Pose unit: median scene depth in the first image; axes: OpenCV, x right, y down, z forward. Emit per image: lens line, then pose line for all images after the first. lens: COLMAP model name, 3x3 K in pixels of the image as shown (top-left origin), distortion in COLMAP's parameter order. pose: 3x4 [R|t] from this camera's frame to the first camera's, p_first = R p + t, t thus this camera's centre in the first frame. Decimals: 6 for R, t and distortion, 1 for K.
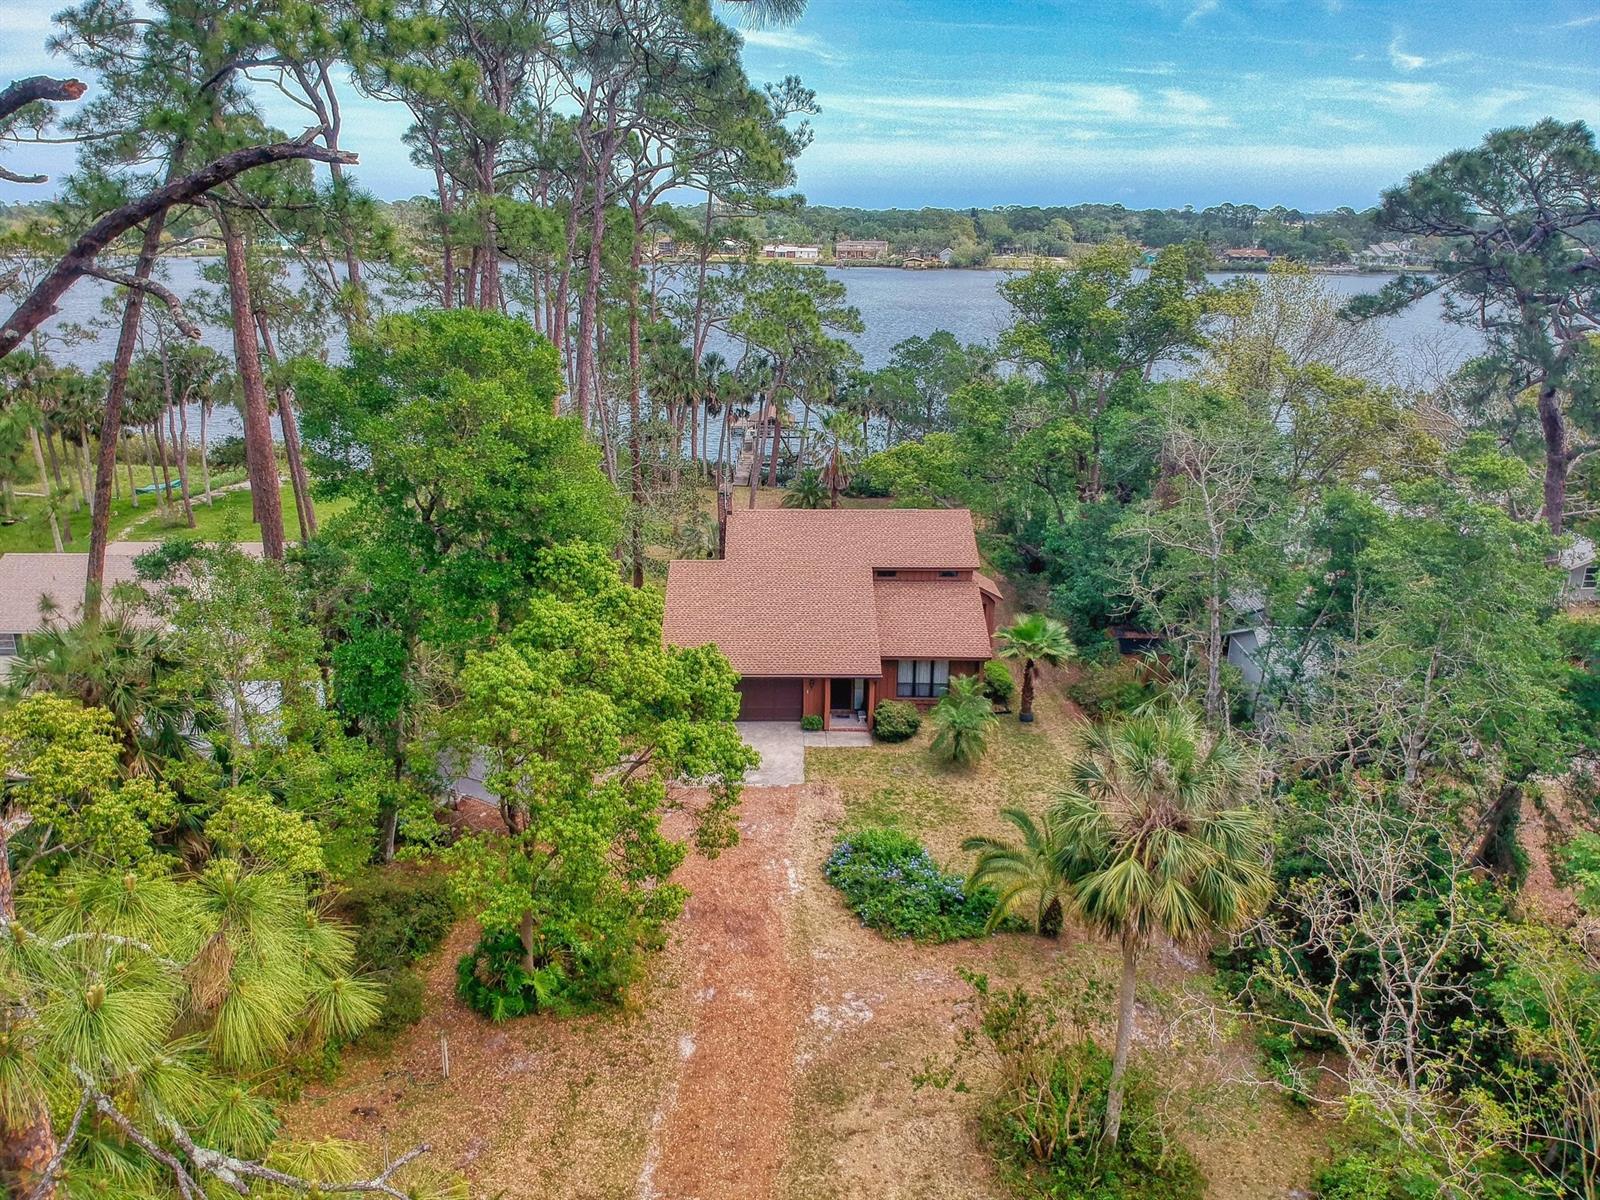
lens RADIAL K [[1174.4, 0, 772.1], [0, 1174.4, 640.8], [0, 0, 1]] dist [-0.085839, 0.014263]
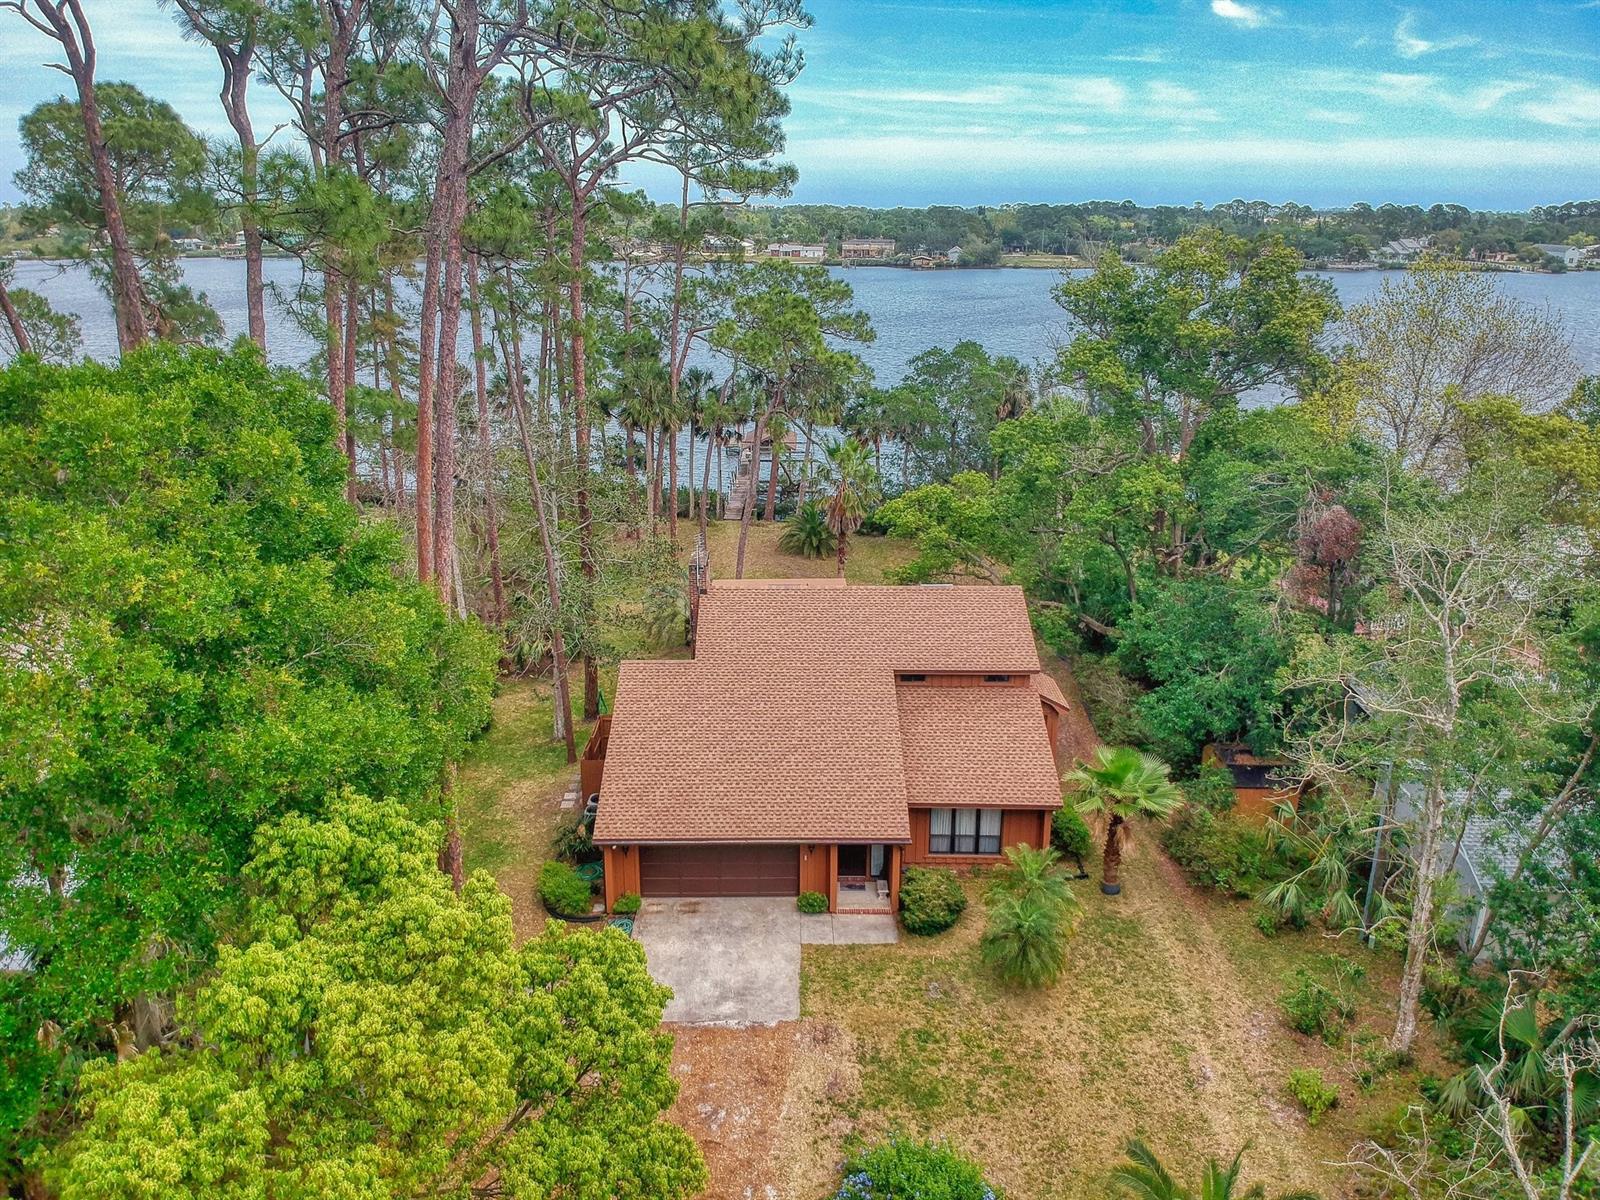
lens RADIAL K [[1174.4, 0, 793.3], [0, 1174.4, 595.1], [0, 0, 1]] dist [-0.085839, 0.014263]
pose [[0.999926, -0.005108, 0.011049, 0.012476], [0.005500, 0.999344, -0.035805, -0.073023], [-0.010859, 0.035863, 0.999298, 0.227952]]
